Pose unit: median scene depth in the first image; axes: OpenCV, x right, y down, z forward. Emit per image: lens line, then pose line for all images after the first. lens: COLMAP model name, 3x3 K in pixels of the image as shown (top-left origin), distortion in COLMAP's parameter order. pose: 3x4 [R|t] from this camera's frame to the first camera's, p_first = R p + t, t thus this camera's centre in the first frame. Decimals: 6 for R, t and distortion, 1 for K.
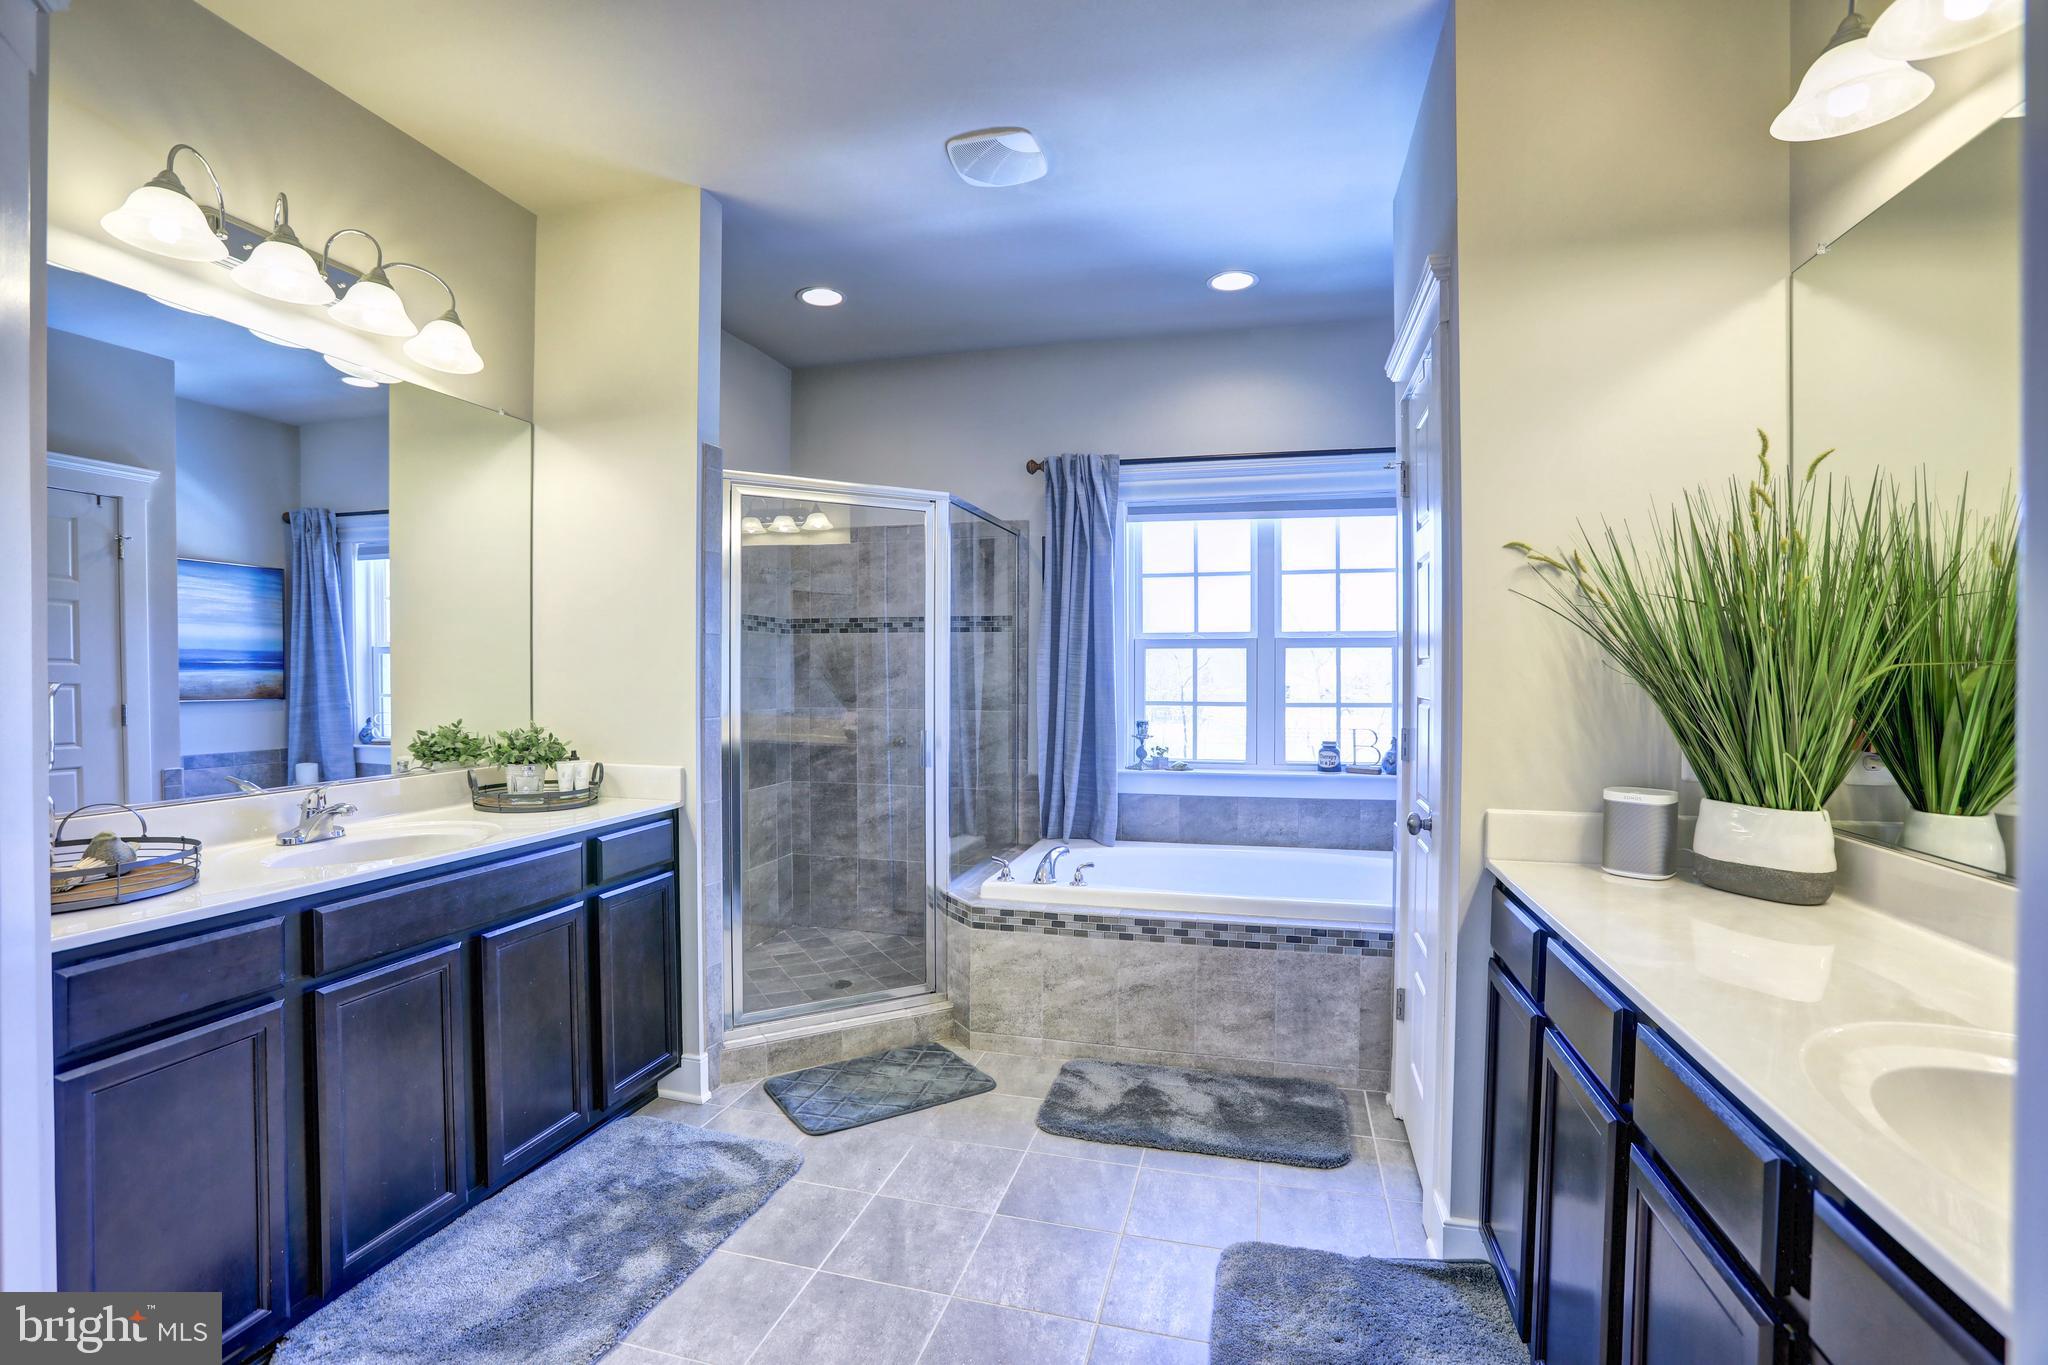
lens RADIAL K [[949.1, 0, 1033.8], [0, 949.1, 681.2], [0, 0, 1]] dist [-0.080708, 0.038283]
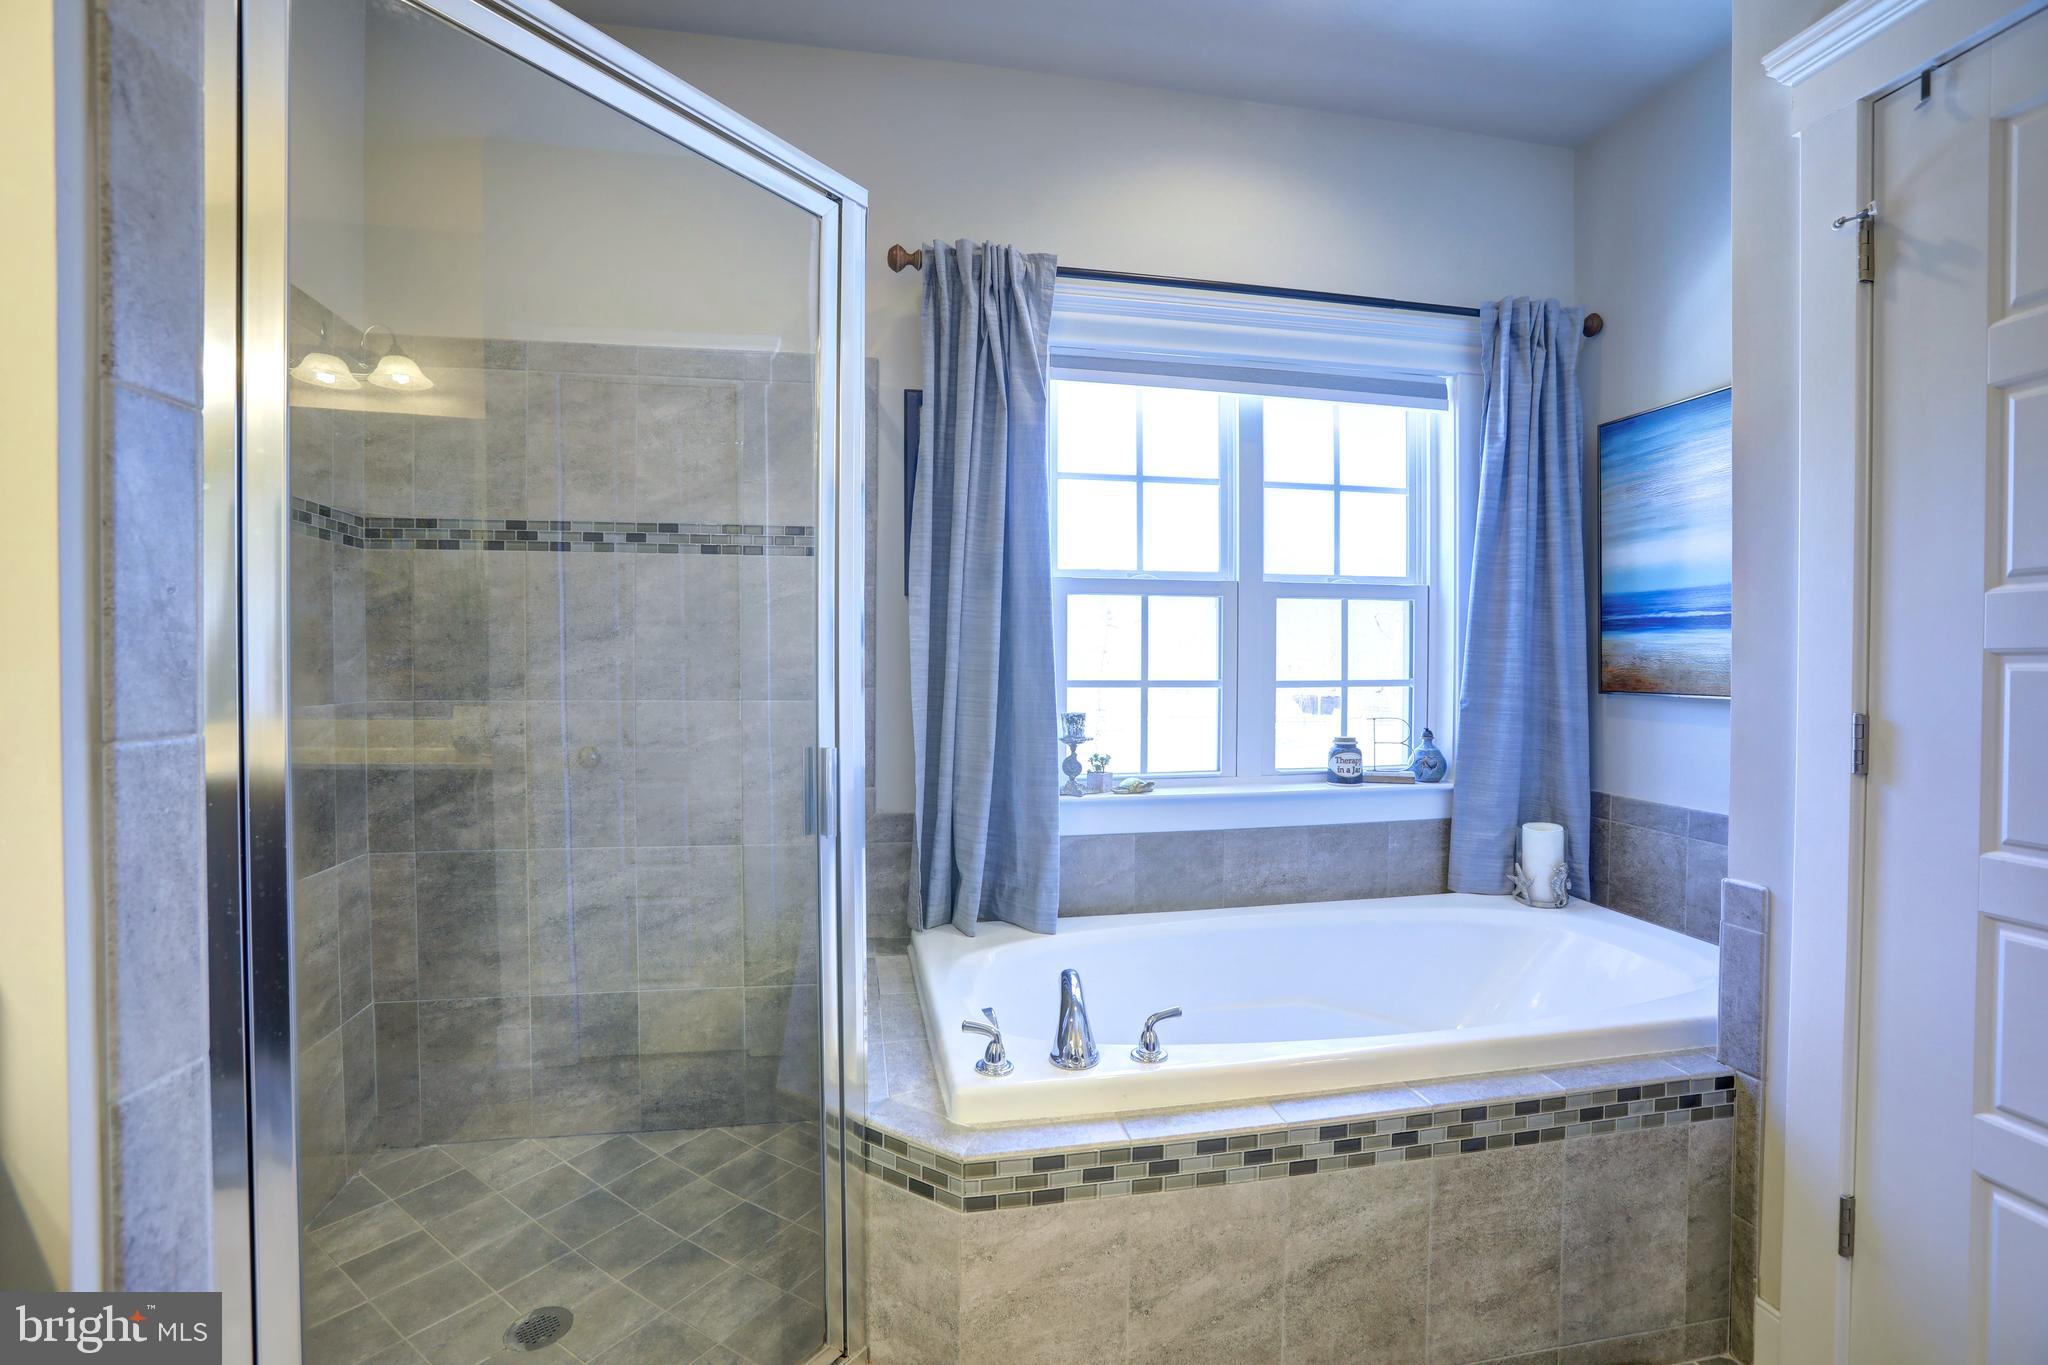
lens RADIAL K [[927.8, 0, 1024.0], [0, 927.8, 682.5], [0, 0, 1]] dist [-0.068226, 0.027377]
pose [[0.904322, -0.007502, 0.426785, -0.171592], [0.004464, 0.999957, 0.008120, 0.018184], [-0.426827, -0.005438, 0.904317, 0.503903]]
